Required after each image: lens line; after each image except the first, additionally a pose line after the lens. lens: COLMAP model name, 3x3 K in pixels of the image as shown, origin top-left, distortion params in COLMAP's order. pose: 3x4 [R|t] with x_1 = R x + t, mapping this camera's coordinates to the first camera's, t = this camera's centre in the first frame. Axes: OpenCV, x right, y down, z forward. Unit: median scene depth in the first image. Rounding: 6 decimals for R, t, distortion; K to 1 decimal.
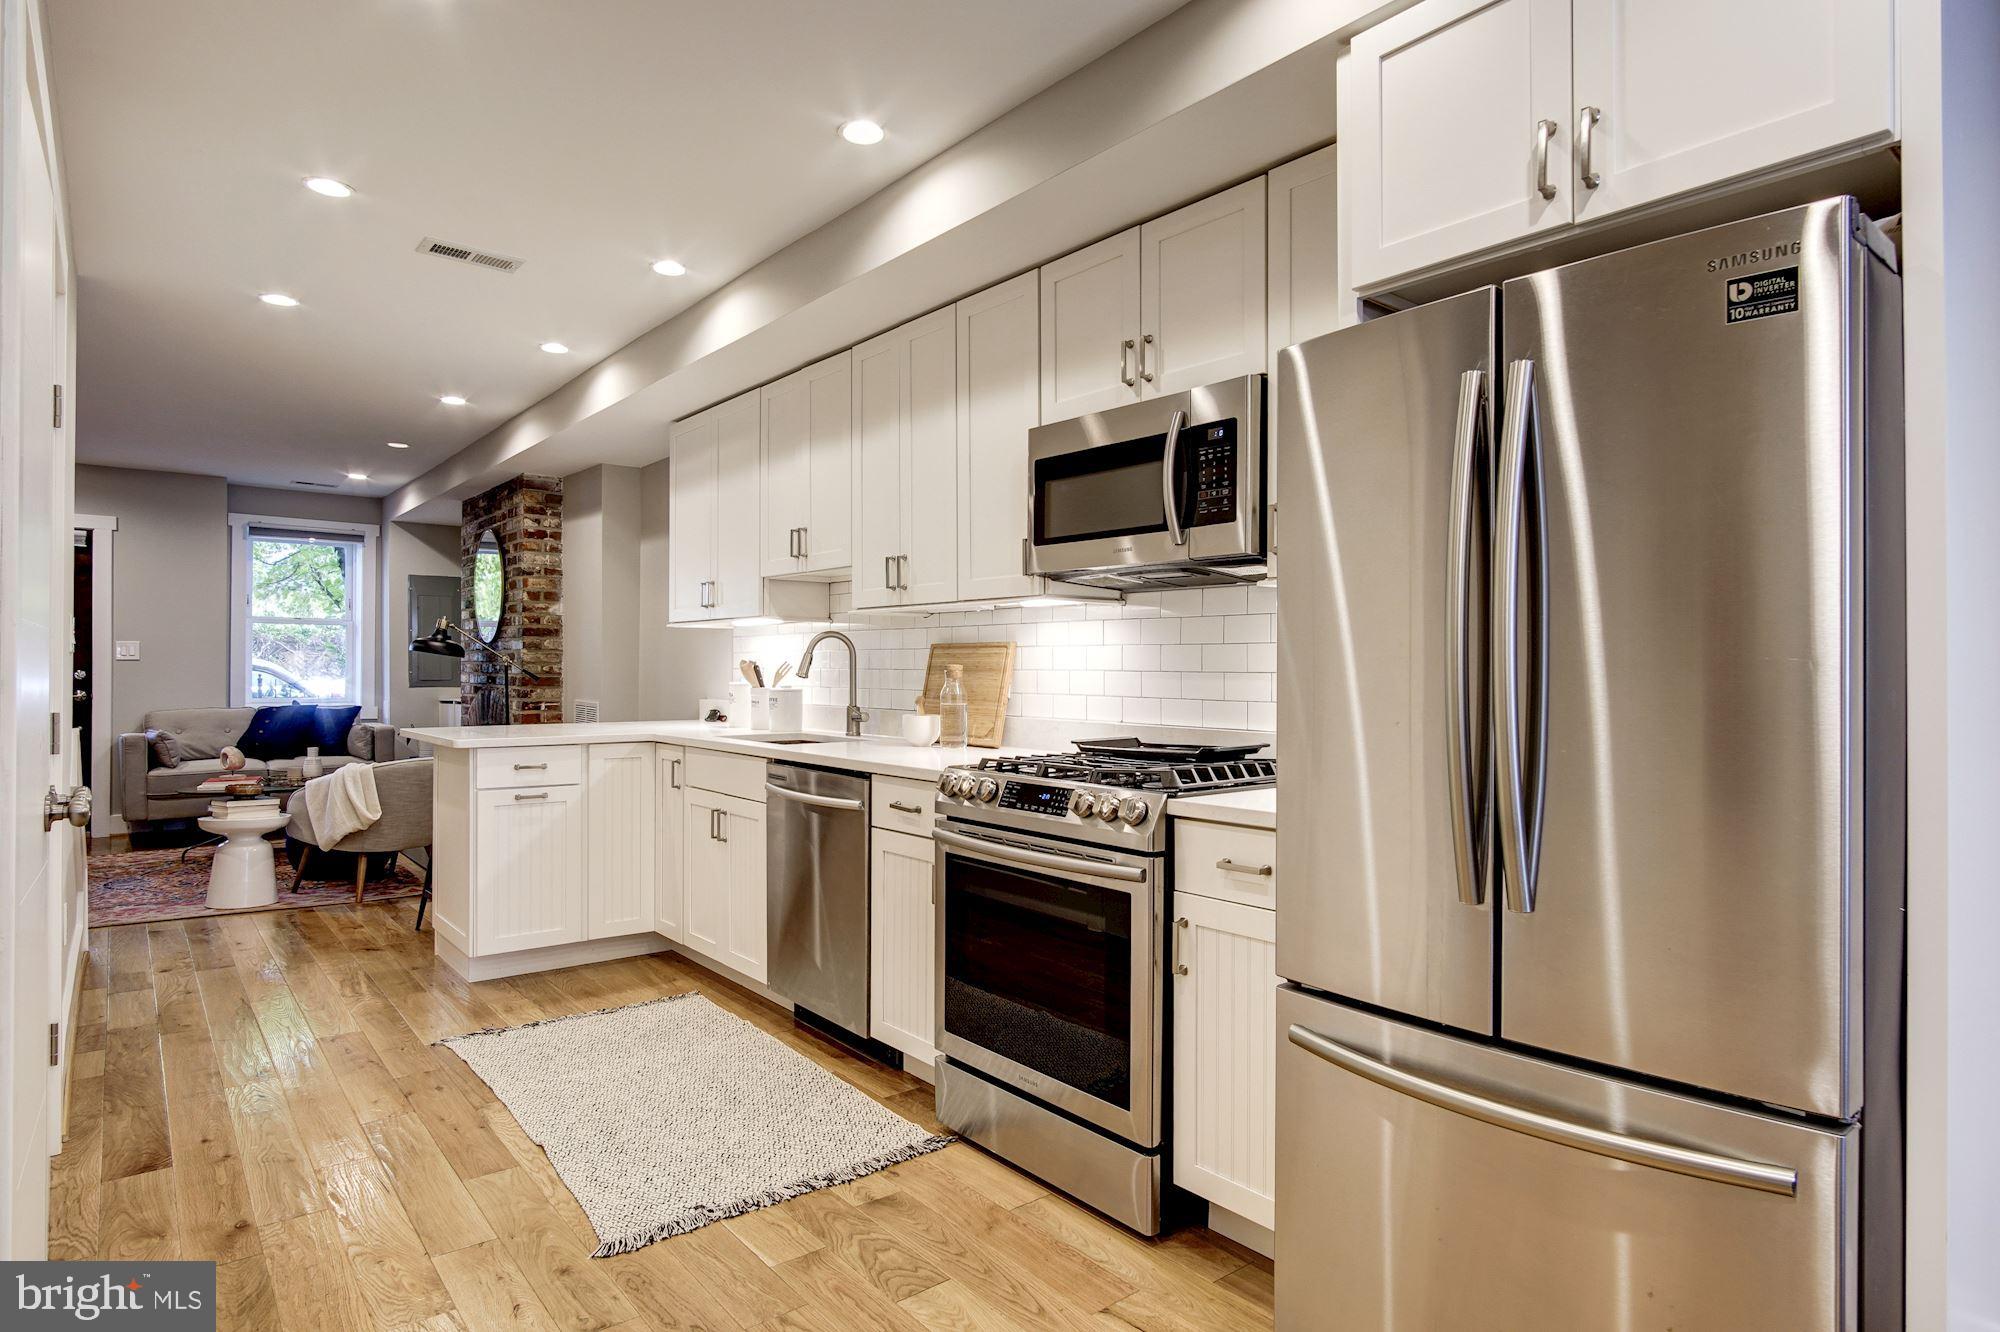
lens RADIAL K [[1075.3, 0, 993.9], [0, 1075.3, 669.3], [0, 0, 1]] dist [-0.023759, 0.011541]
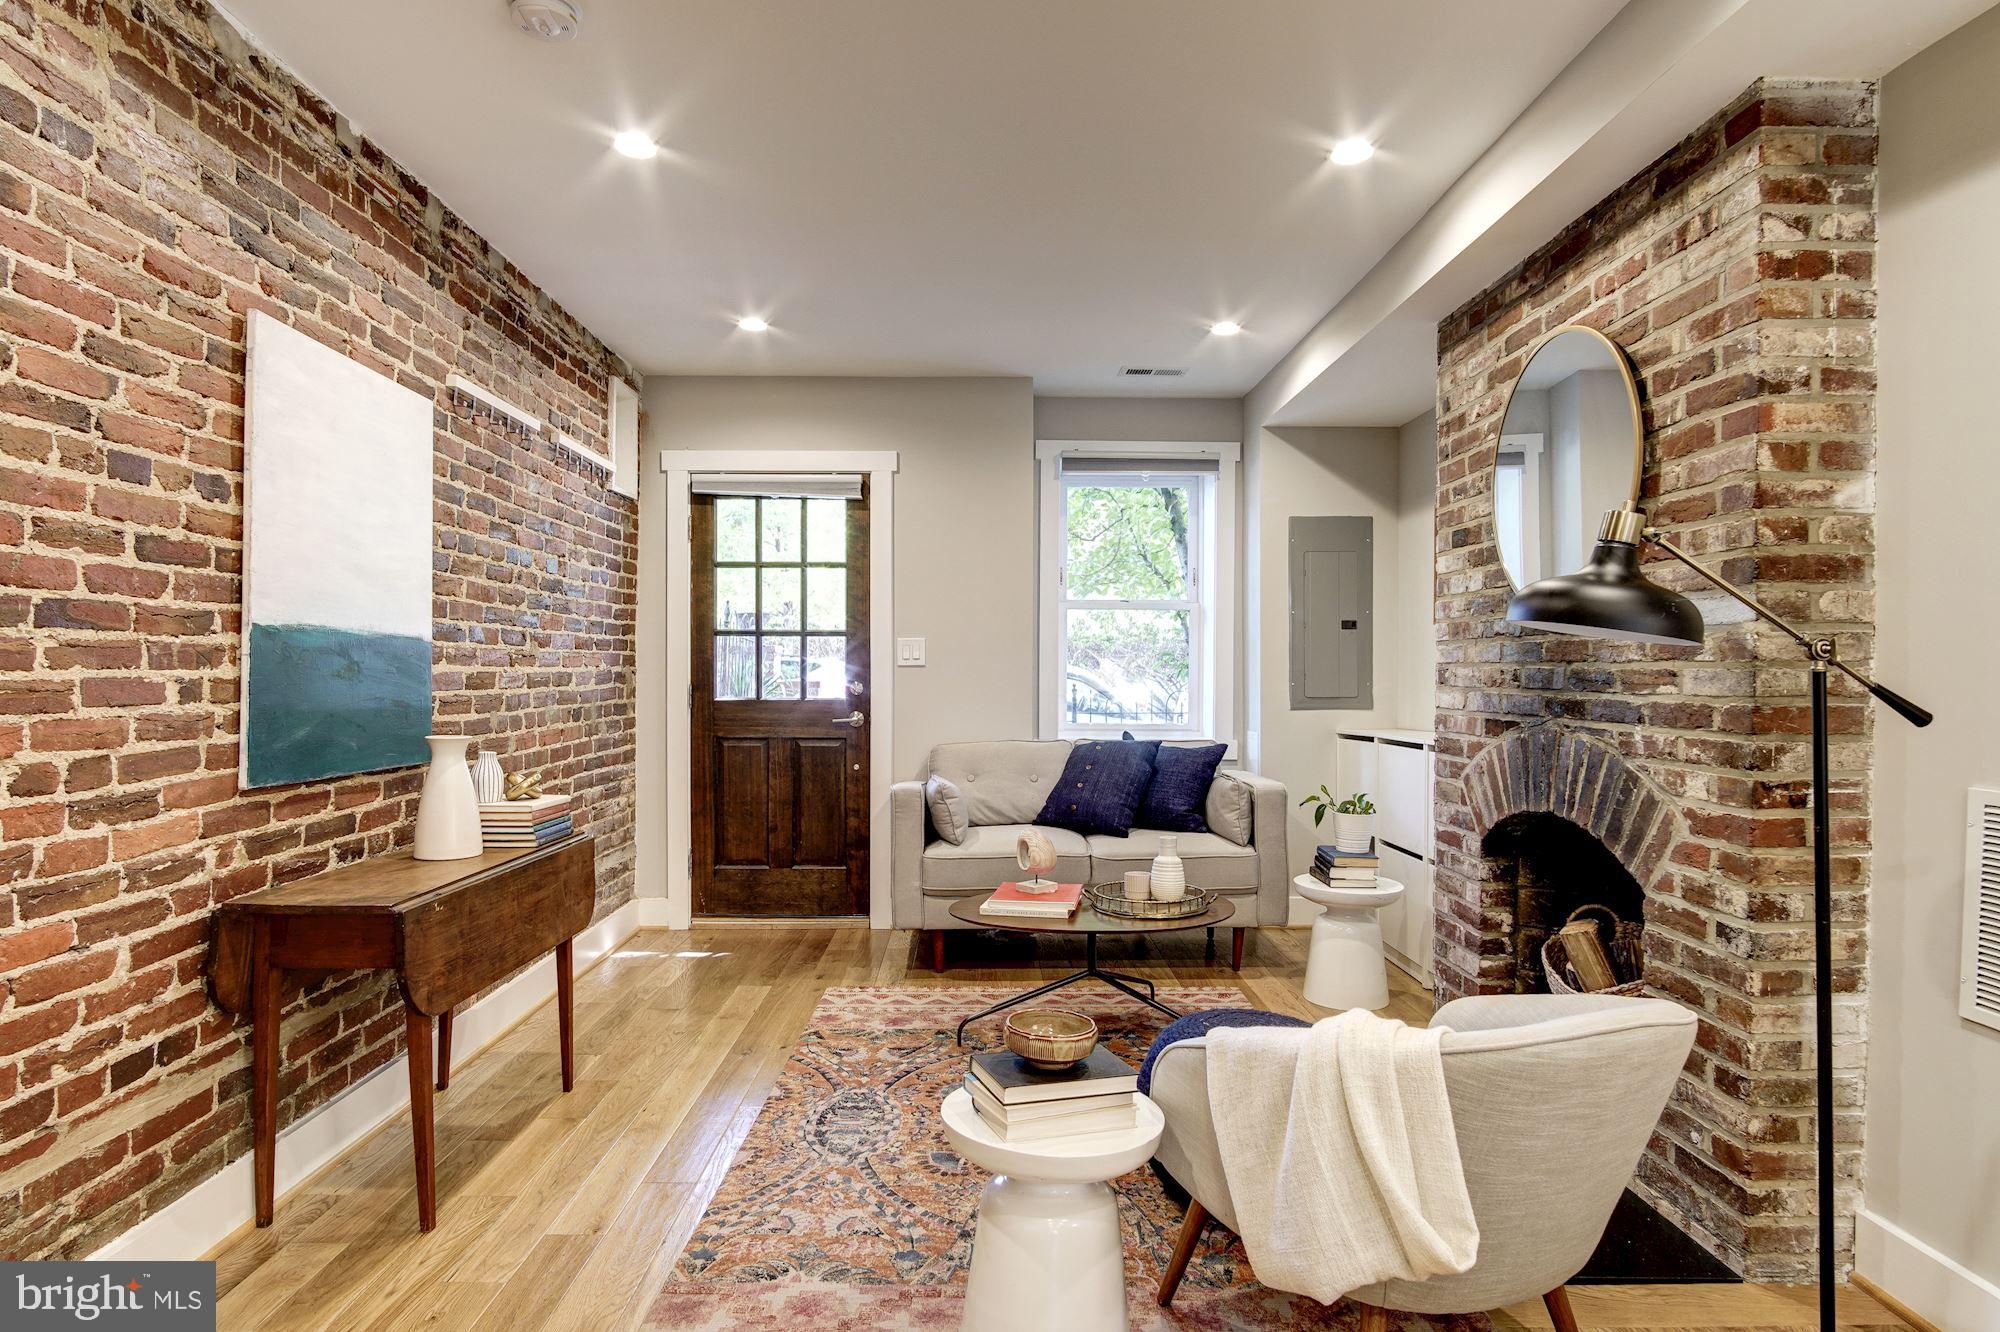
lens RADIAL K [[1075.3, 0, 991.5], [0, 1075.3, 689.0], [0, 0, 1]] dist [-0.023759, 0.011541]
pose [[0.779307, 0.005471, -0.626619, -0.624125], [0.002711, 0.999923, 0.012101, -0.004055], [0.626637, -0.011129, 0.779232, 0.895005]]
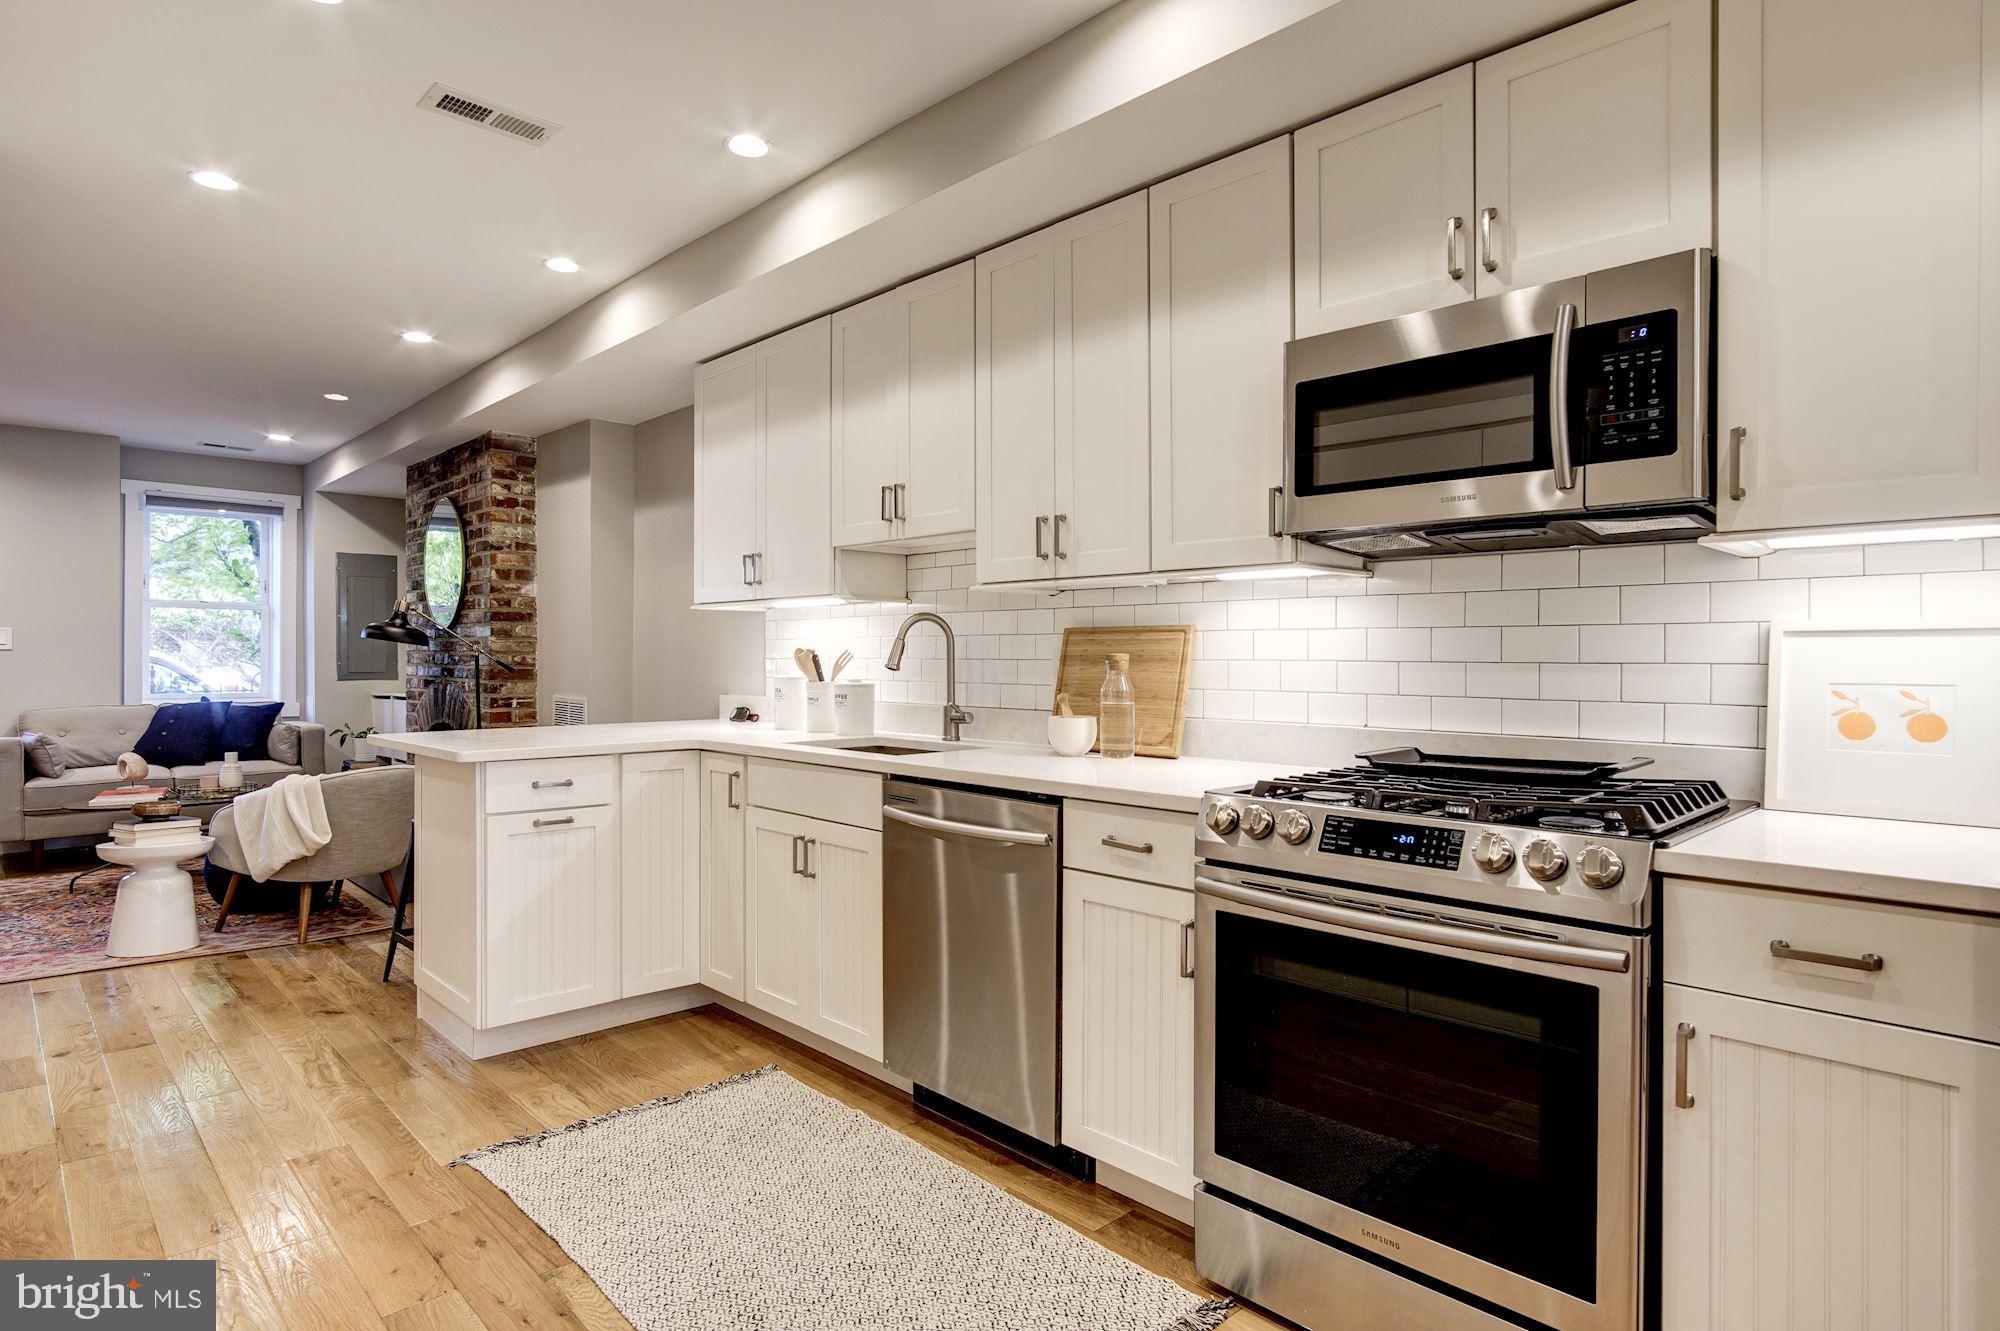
lens RADIAL K [[1075.3, 0, 986.5], [0, 1075.3, 659.8], [0, 0, 1]] dist [-0.023759, 0.011541]
pose [[0.997443, -0.002698, 0.071410, -0.159397], [0.002553, 0.999994, 0.002134, -0.001375], [-0.071416, -0.001946, 0.997445, 0.179163]]
